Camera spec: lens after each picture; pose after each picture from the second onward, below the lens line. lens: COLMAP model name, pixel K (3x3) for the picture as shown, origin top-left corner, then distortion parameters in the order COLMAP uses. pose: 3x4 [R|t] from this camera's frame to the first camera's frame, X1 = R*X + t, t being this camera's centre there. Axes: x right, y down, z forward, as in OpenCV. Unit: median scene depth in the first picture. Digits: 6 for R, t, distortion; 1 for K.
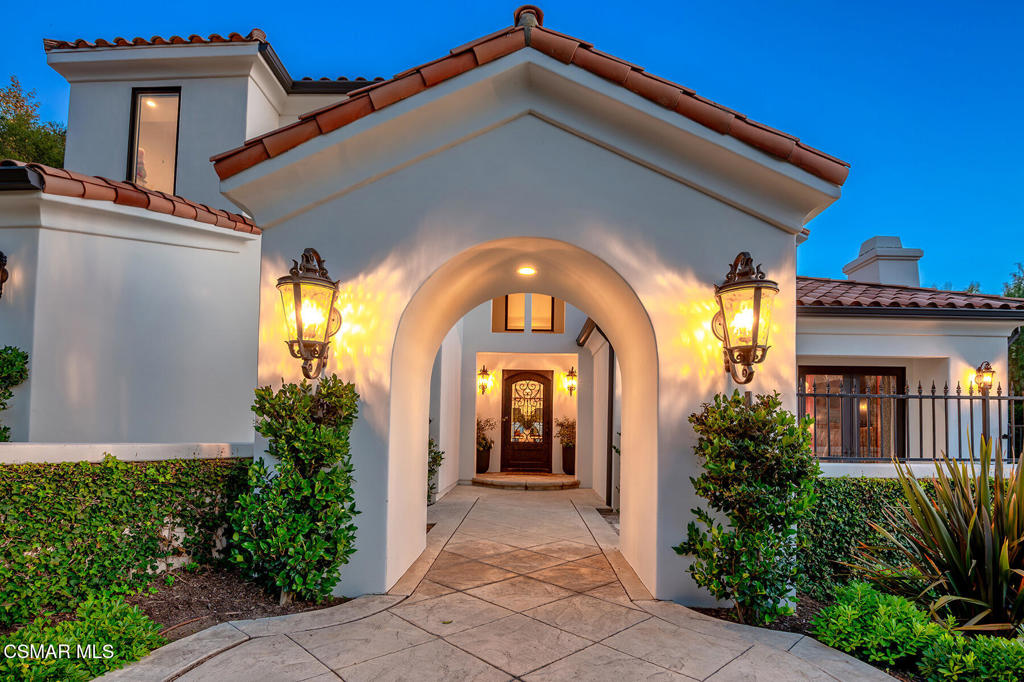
lens RADIAL K [[471.2, 0, 513.2], [0, 471.2, 355.6], [0, 0, 1]] dist [-0.007732, -0.018027]
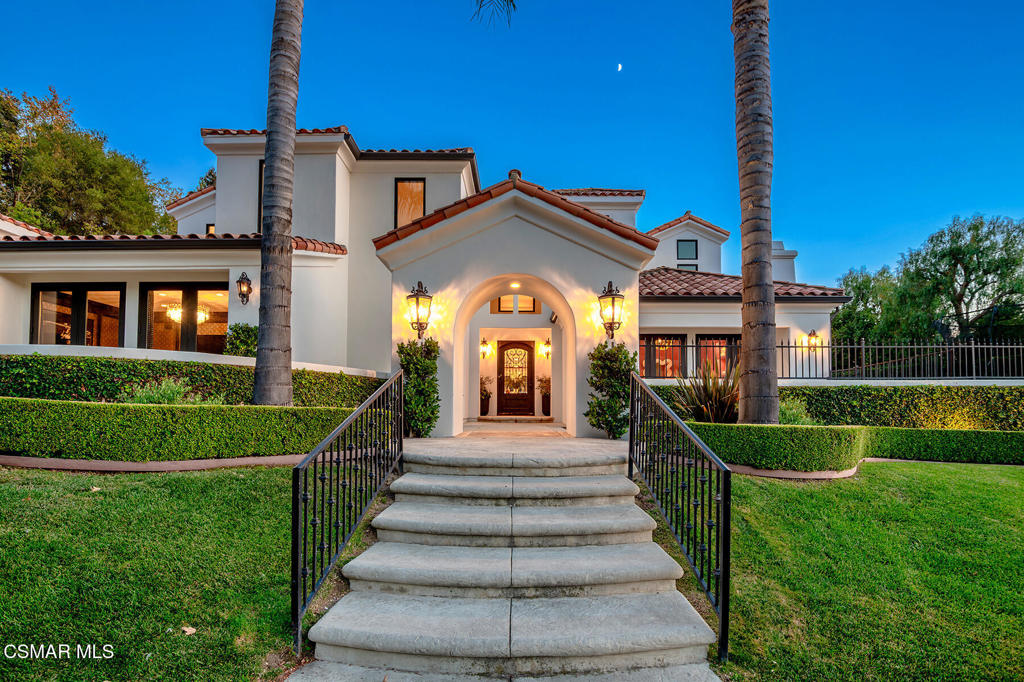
lens RADIAL K [[471.2, 0, 513.2], [0, 471.2, 355.6], [0, 0, 1]] dist [-0.007732, -0.018027]
pose [[0.999573, -0.014047, 0.025617, -0.023393], [0.012786, 0.998729, 0.048747, 0.012595], [-0.026269, -0.048399, 0.998483, -0.676838]]
